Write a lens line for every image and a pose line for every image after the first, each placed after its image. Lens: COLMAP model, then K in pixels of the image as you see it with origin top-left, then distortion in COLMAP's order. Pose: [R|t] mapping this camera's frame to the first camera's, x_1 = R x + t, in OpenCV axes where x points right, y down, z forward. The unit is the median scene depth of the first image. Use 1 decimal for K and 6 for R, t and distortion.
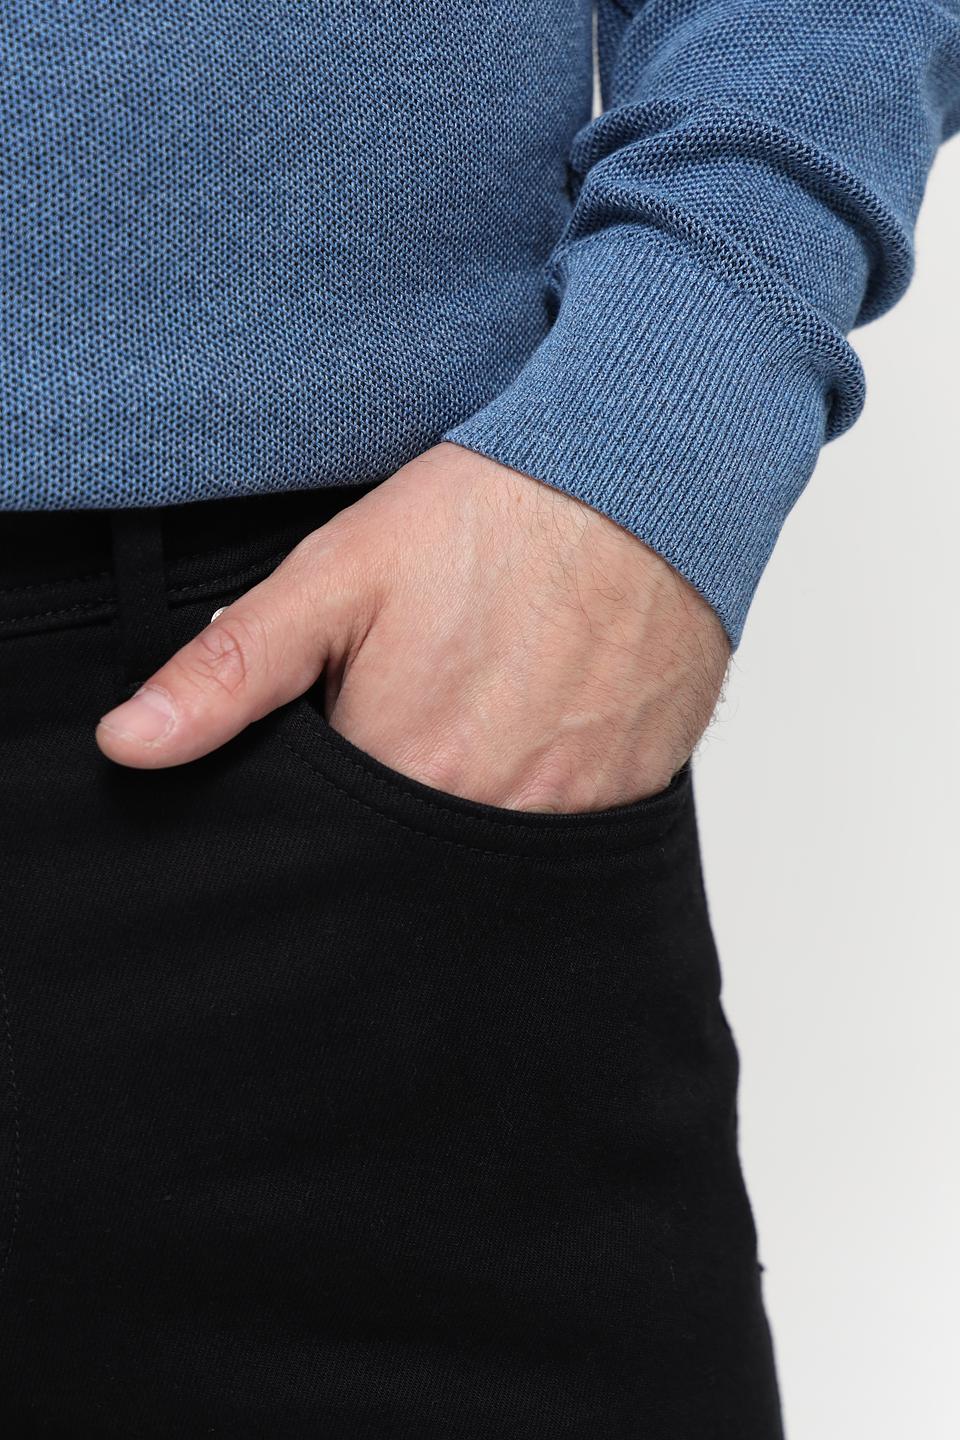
lens RADIAL K [[4238.9, 0, 480.0], [0, 4238.9, 718.7], [0, 0, 1]] dist [-0.199398, 0.000000]
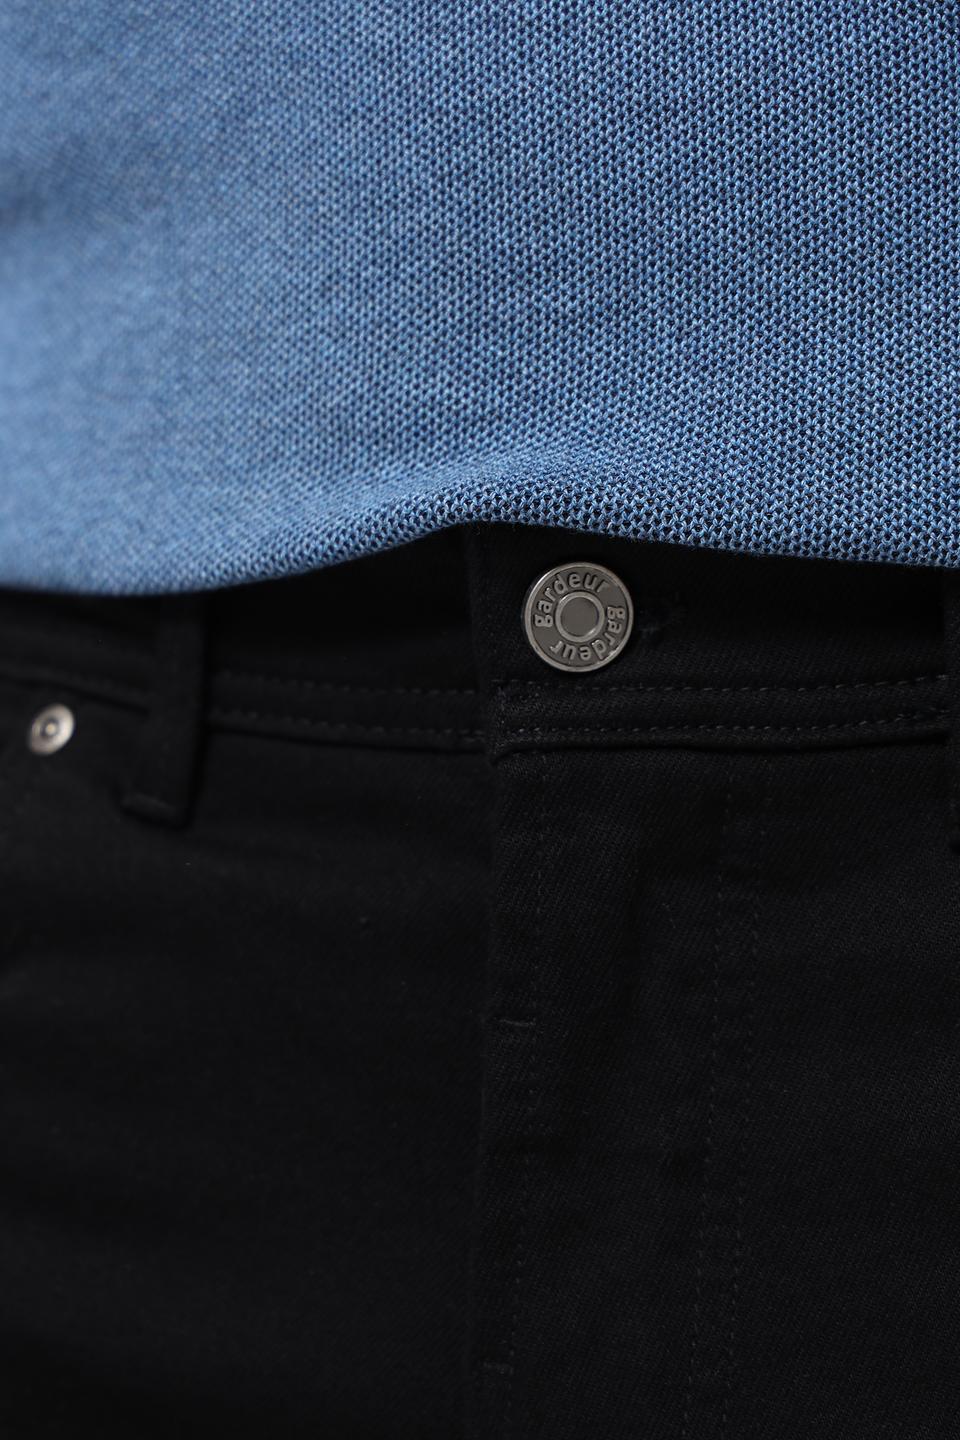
lens RADIAL K [[4238.9, 0, 479.9], [0, 4238.9, 720.1], [0, 0, 1]] dist [-0.199398, 0.000000]
pose [[0.989373, 0.044350, -0.138467, -0.056946], [-0.039677, 0.998552, 0.036328, -0.043537], [0.139878, -0.030448, 0.989700, 0.217703]]
